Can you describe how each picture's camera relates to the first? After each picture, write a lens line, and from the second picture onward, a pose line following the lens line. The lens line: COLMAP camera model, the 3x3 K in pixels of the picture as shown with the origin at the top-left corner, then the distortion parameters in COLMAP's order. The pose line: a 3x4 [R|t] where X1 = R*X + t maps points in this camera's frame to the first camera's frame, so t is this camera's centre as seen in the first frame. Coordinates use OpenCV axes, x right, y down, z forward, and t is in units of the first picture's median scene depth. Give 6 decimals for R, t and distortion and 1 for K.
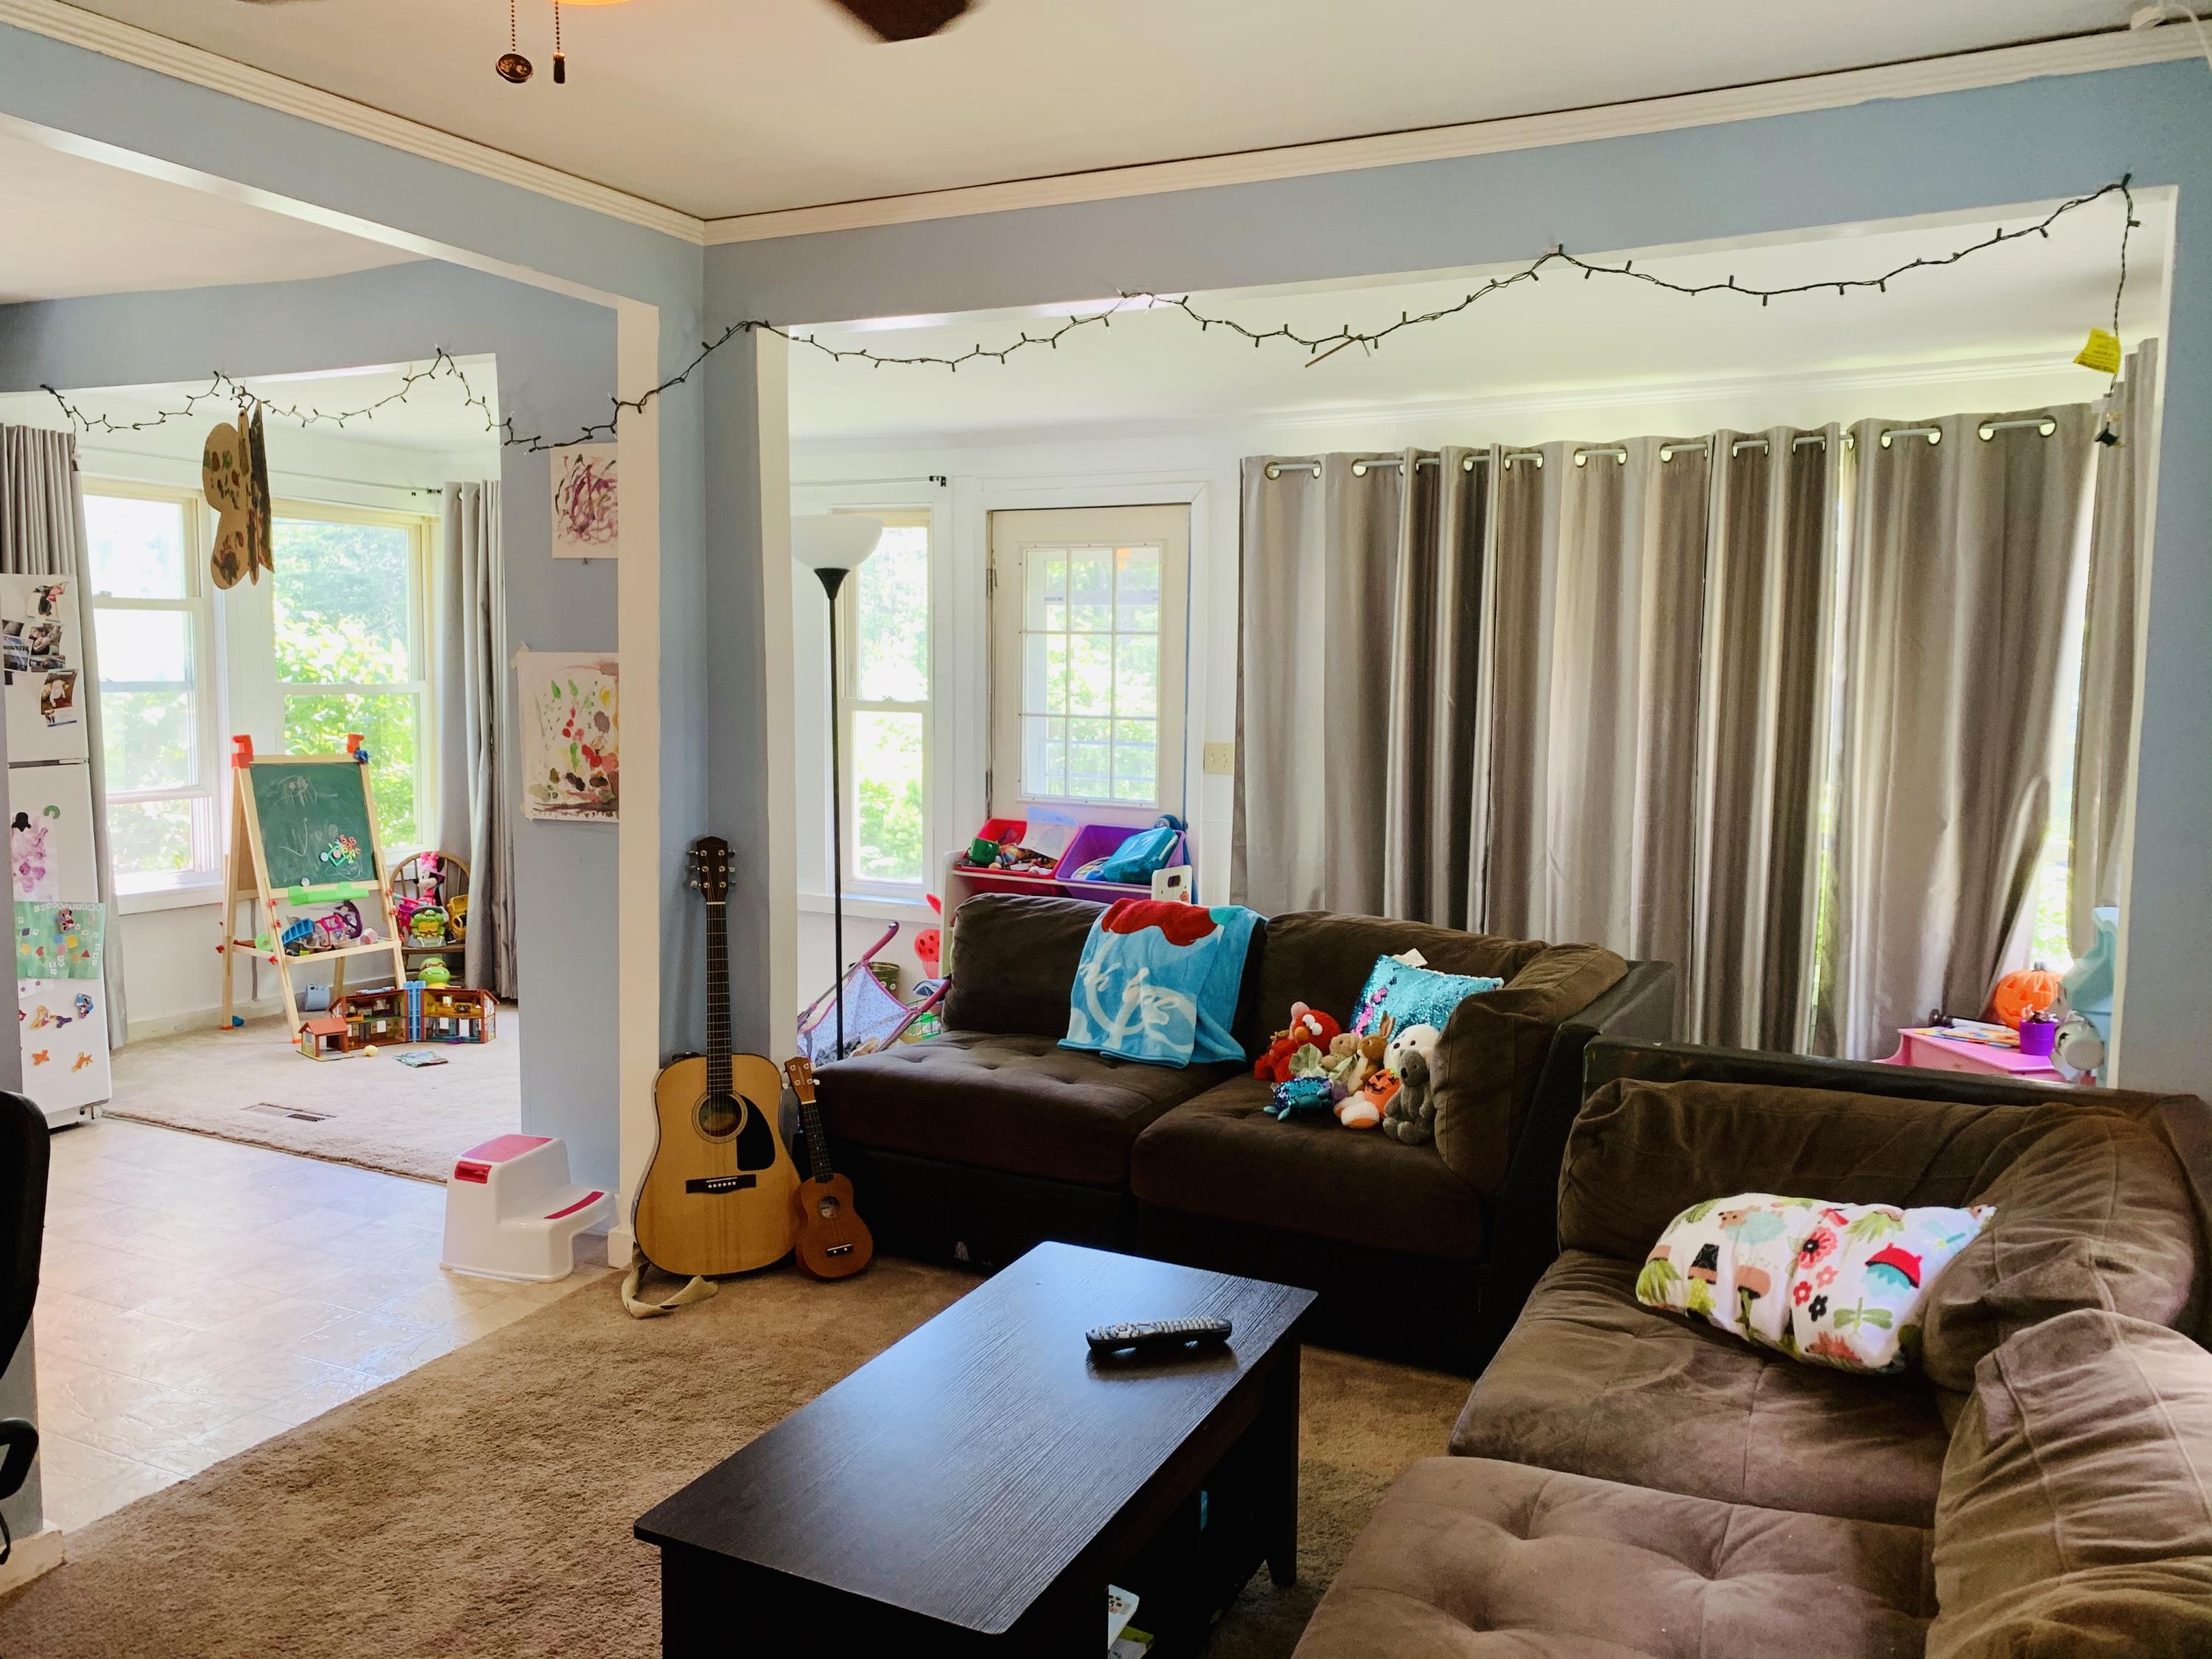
lens RADIAL K [[1683.6, 0, 1105.8], [0, 1683.6, 826.9], [0, 0, 1]] dist [0.066207, -0.092649]
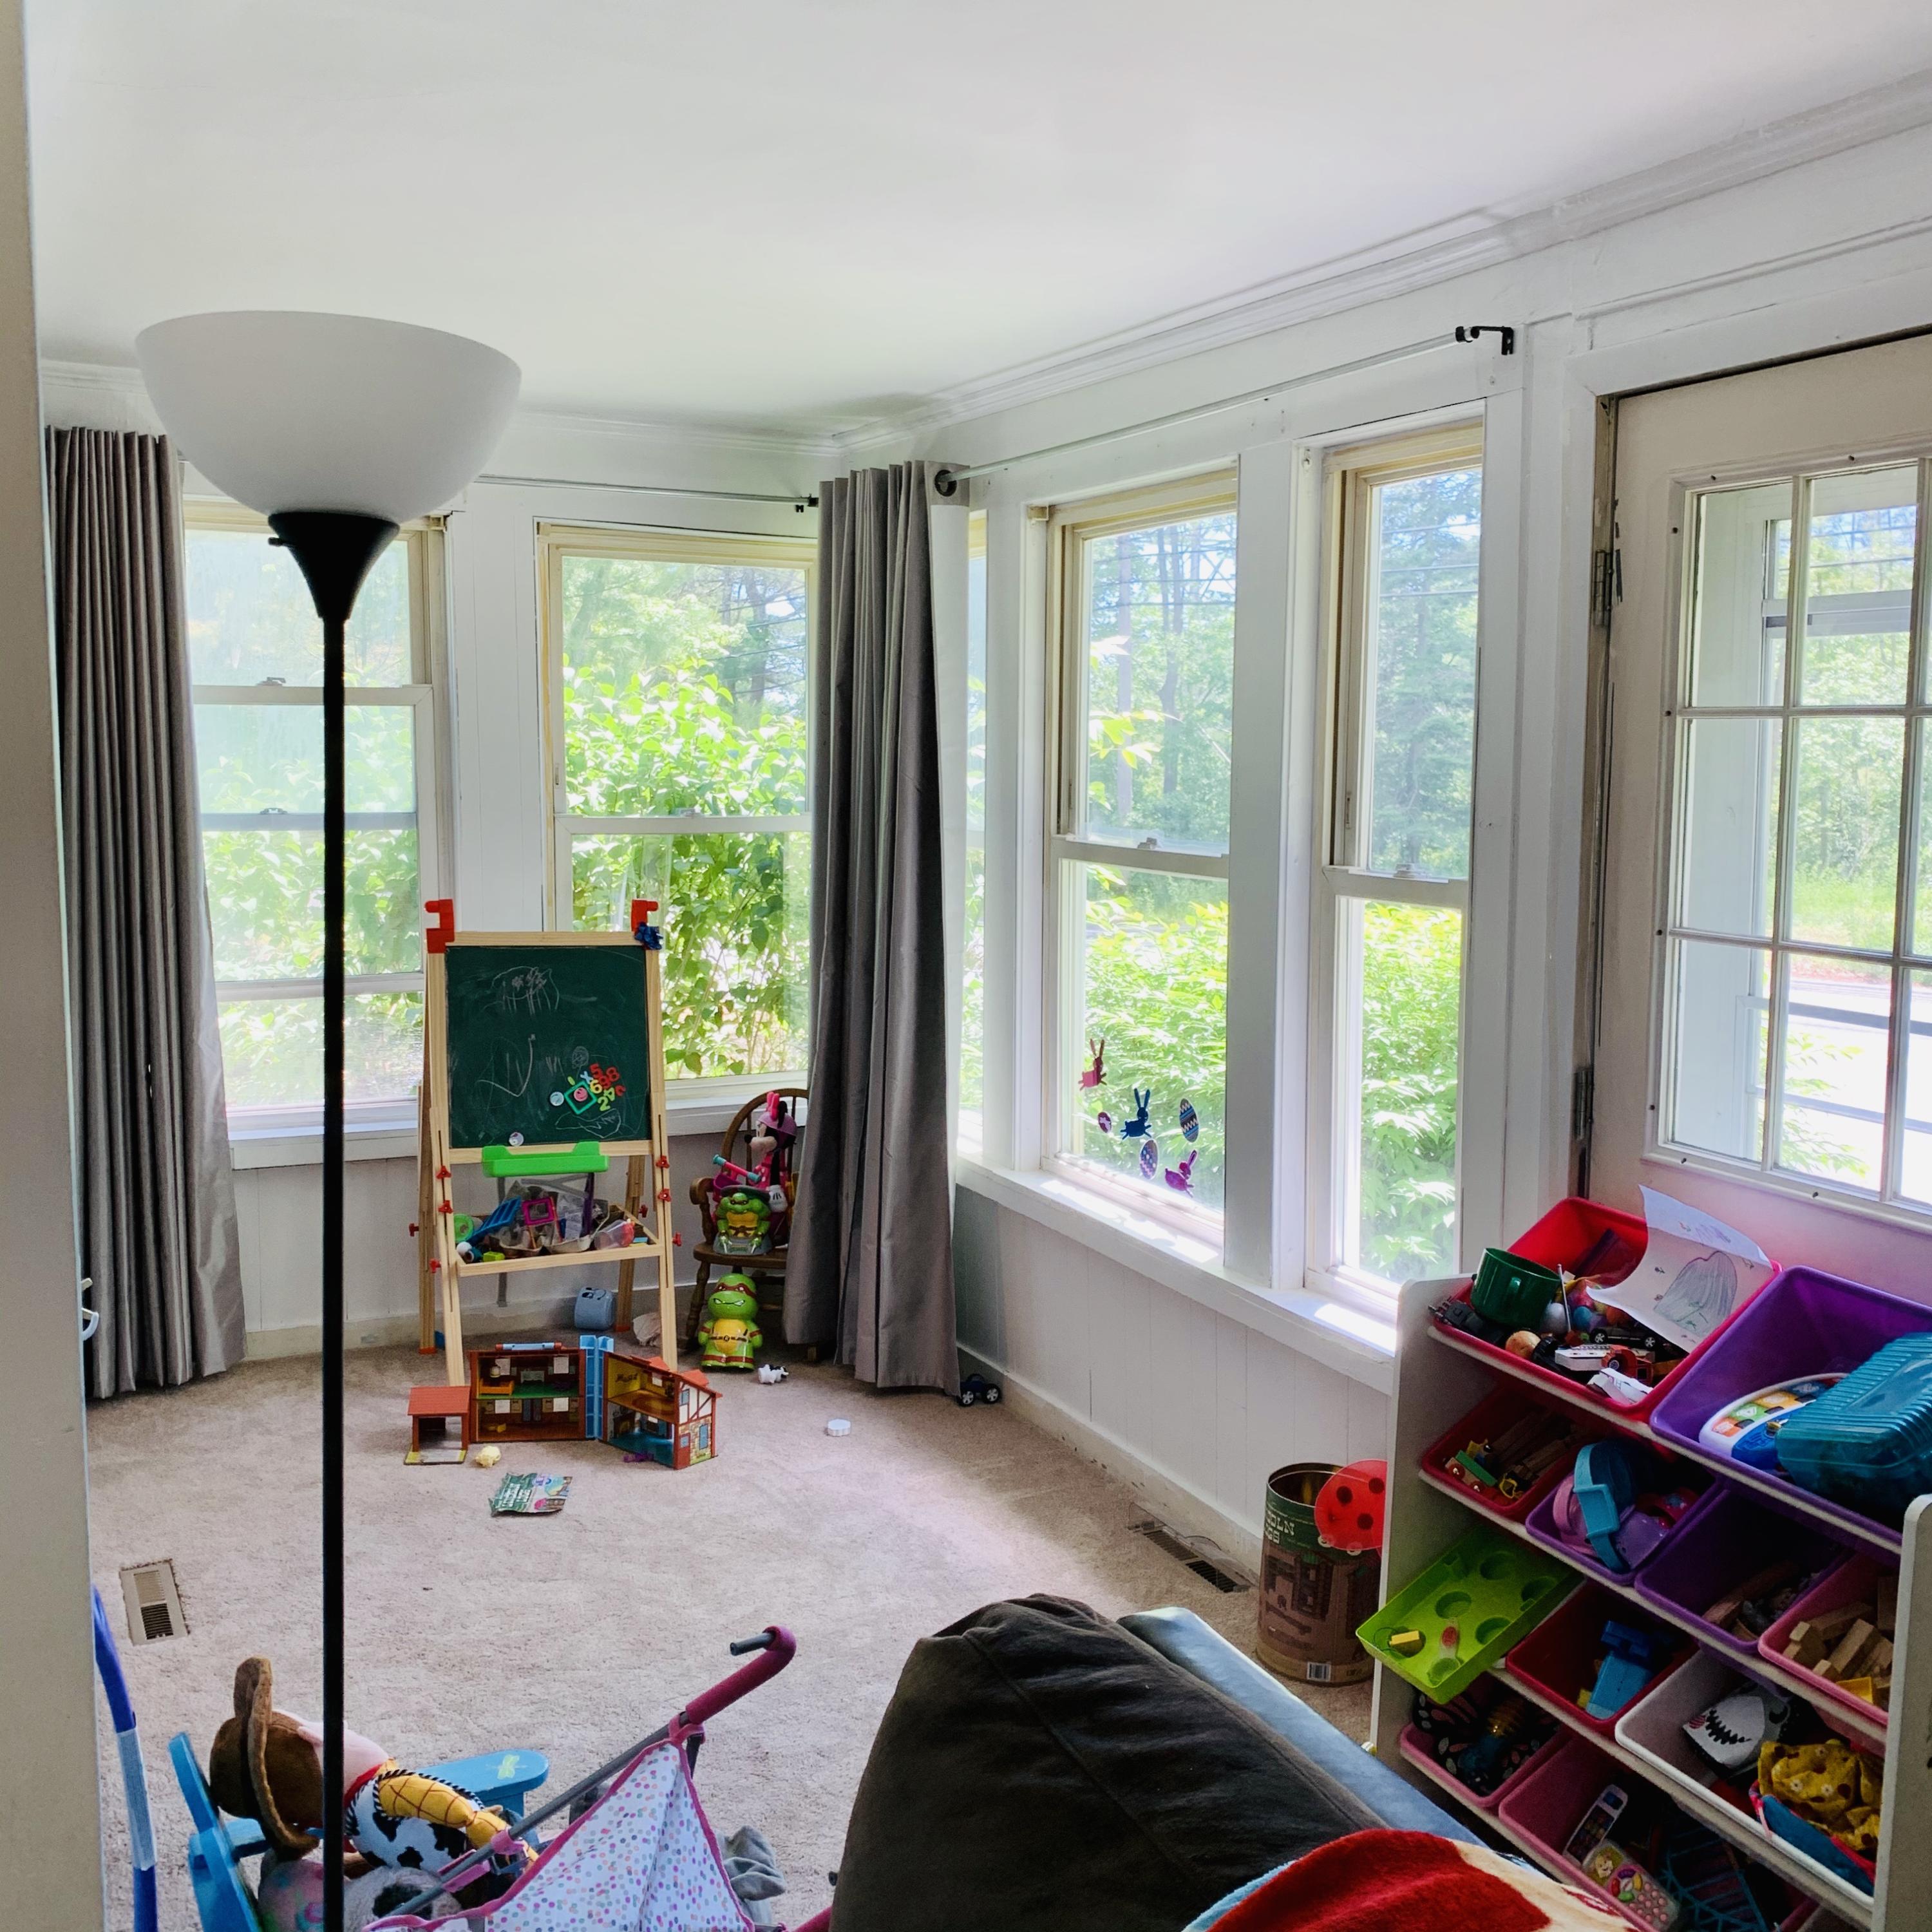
lens RADIAL K [[1976.4, 0, 933.7], [0, 1976.4, 933.5], [0, 0, 1]] dist [0.003247, 0.000000]
pose [[0.785435, 0.052008, -0.616755, 0.118717], [-0.056260, 0.998337, 0.012538, -0.079582], [0.616382, 0.024851, 0.787055, 0.697230]]
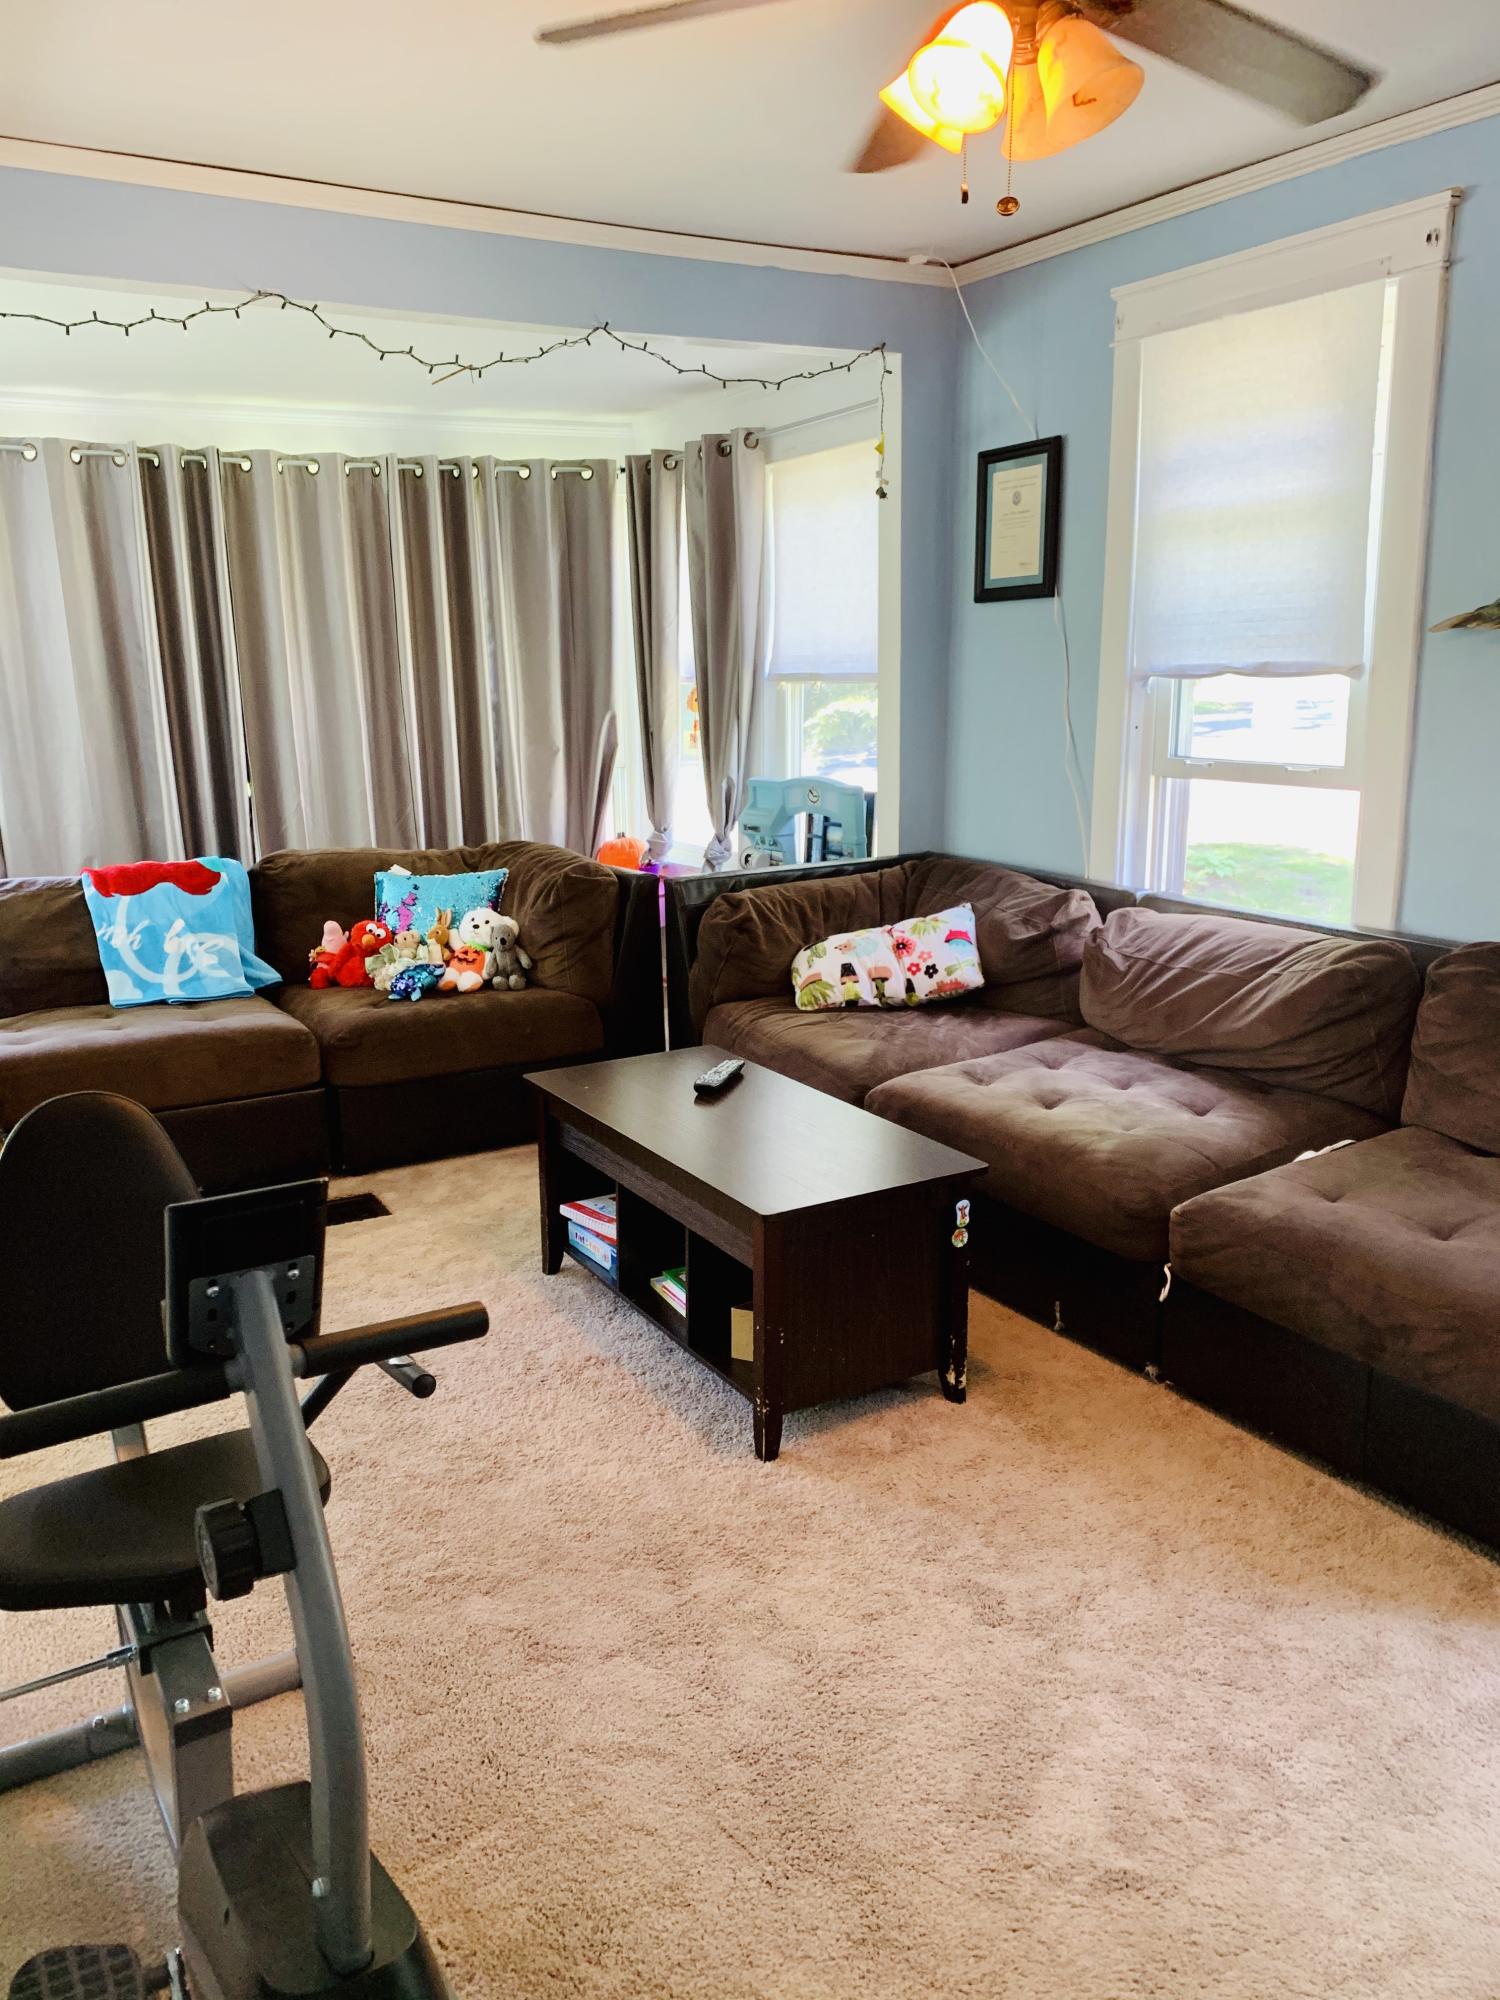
lens RADIAL K [[1522.3, 0, 746.4], [0, 1522.3, 1006.3], [0, 0, 1]] dist [0.066207, -0.092649]
pose [[0.553683, -0.205271, 0.807031, -0.525485], [0.106860, 0.978643, 0.175607, 0.002457], [-0.825843, -0.010991, 0.563793, 0.111654]]
